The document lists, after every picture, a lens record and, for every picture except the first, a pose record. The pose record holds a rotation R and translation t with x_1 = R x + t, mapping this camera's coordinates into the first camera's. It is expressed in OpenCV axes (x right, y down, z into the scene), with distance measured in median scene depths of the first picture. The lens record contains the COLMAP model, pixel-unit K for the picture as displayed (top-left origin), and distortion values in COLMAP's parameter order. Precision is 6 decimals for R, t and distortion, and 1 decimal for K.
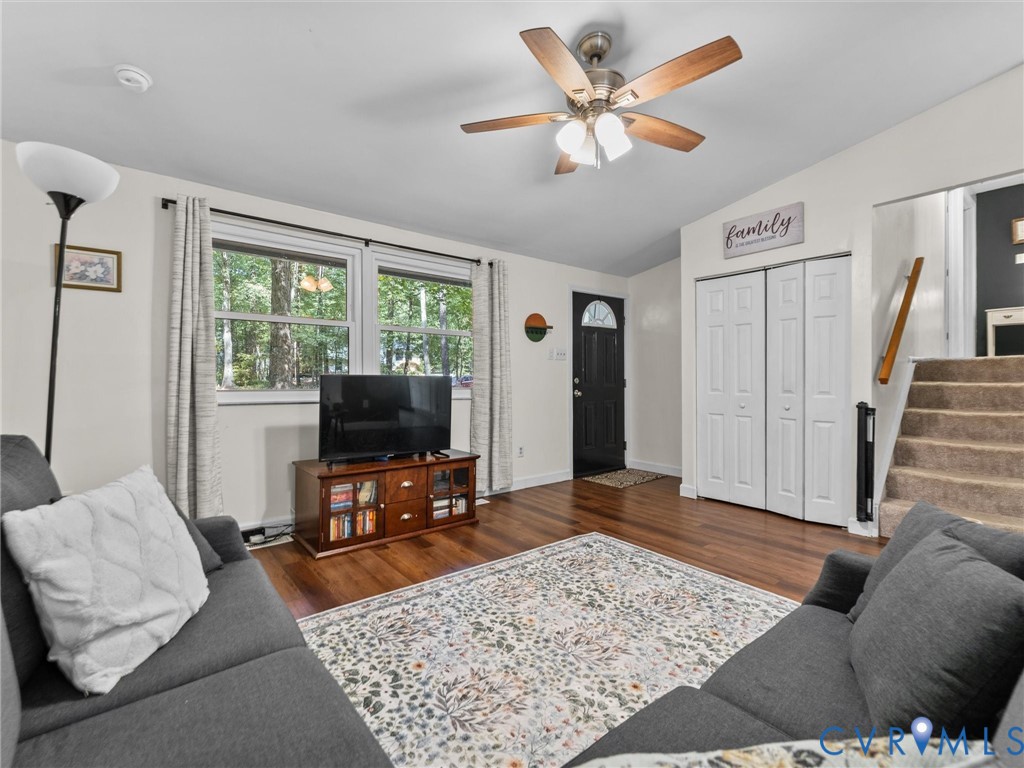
lens RADIAL K [[468.7, 0, 505.3], [0, 468.7, 380.8], [0, 0, 1]] dist [-0.002426, -0.000122]
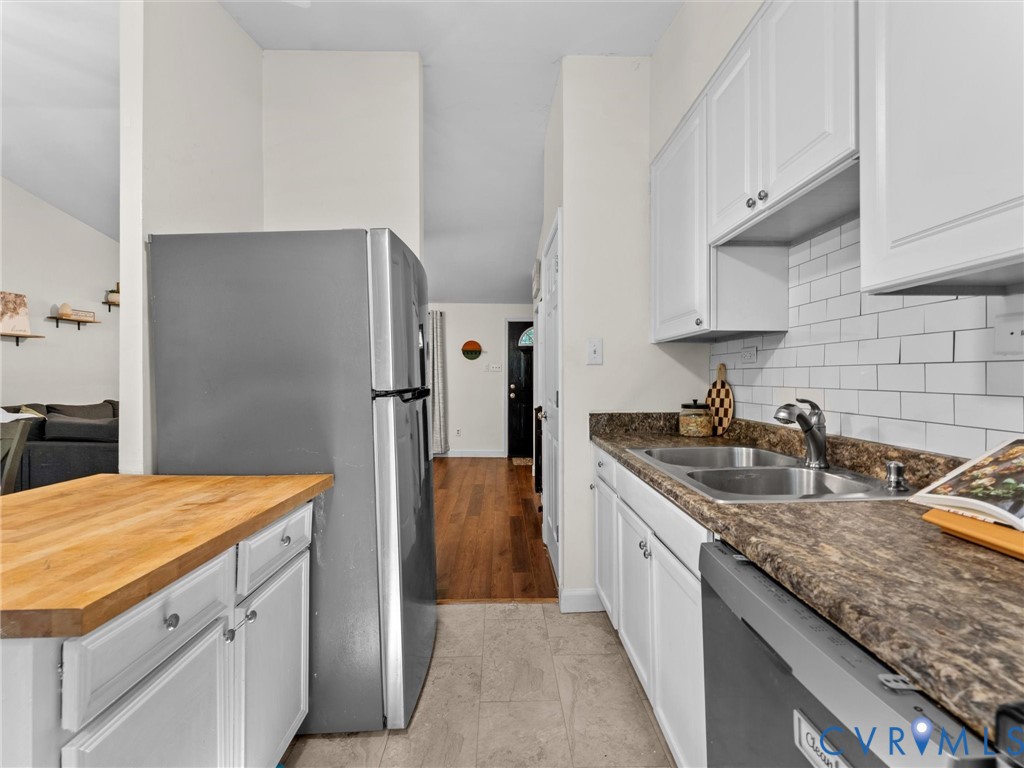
lens RADIAL K [[468.7, 0, 508.9], [0, 468.7, 378.2], [0, 0, 1]] dist [-0.002426, -0.000122]
pose [[0.792793, 0.007242, -0.609449, 1.694111], [-0.011782, 0.999925, -0.003444, -0.033467], [0.609378, 0.009911, 0.792818, -0.162139]]
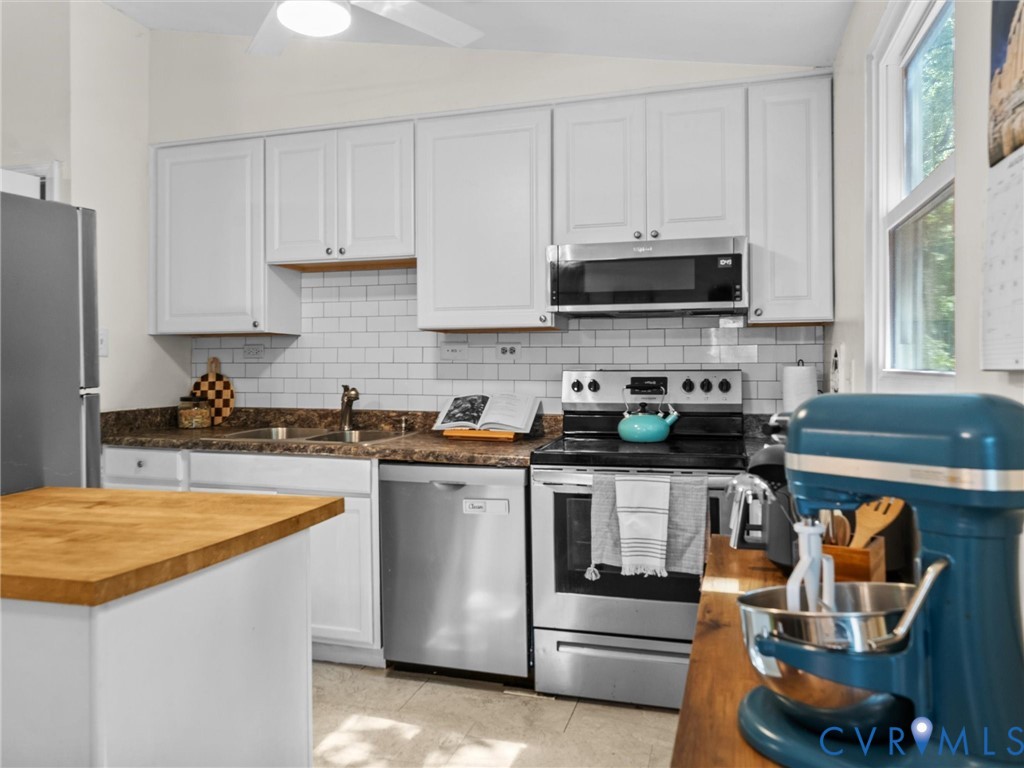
lens RADIAL K [[743.3, 0, 506.7], [0, 743.3, 362.3], [0, 0, 1]] dist [-0.001140, 0.004259]
pose [[0.821255, 0.009288, 0.570486, 1.174748], [0.001954, 0.999816, -0.019090, -0.030249], [-0.570558, 0.016792, 0.821085, -0.699329]]
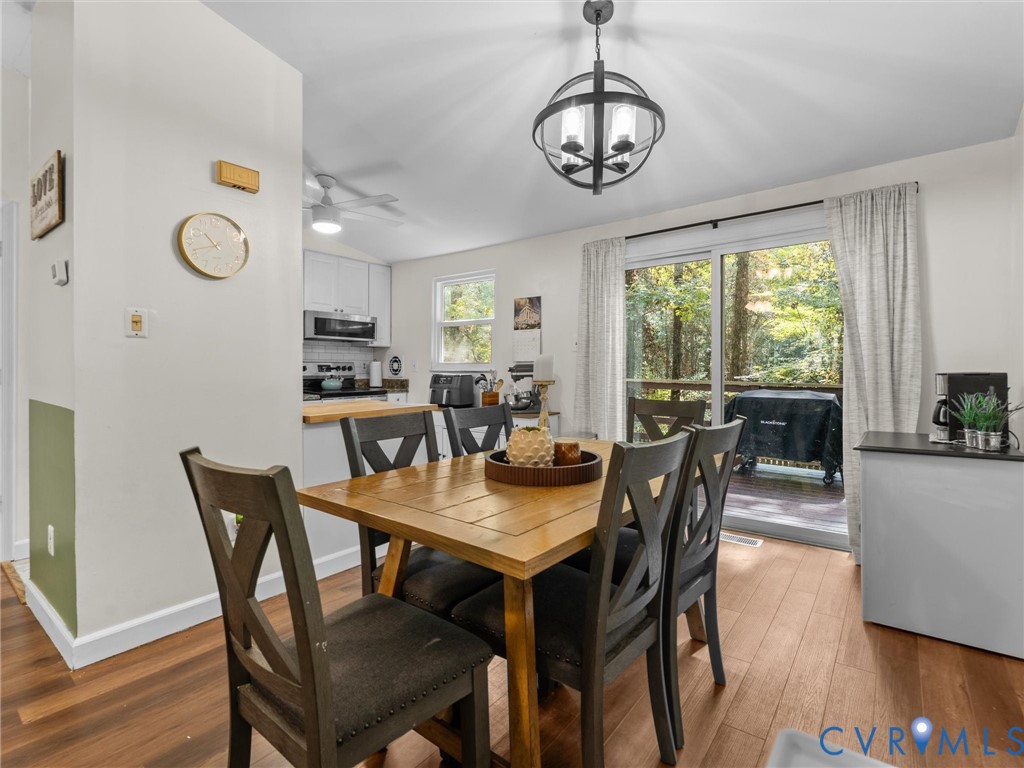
lens RADIAL K [[496.6, 0, 509.2], [0, 496.6, 374.4], [0, 0, 1]] dist [0.000880, 0.000055]
pose [[-0.234108, -0.004733, 0.972199, 0.066451], [0.006098, 0.999961, 0.006337, -0.002723], [-0.972191, 0.007412, -0.234070, -0.164430]]
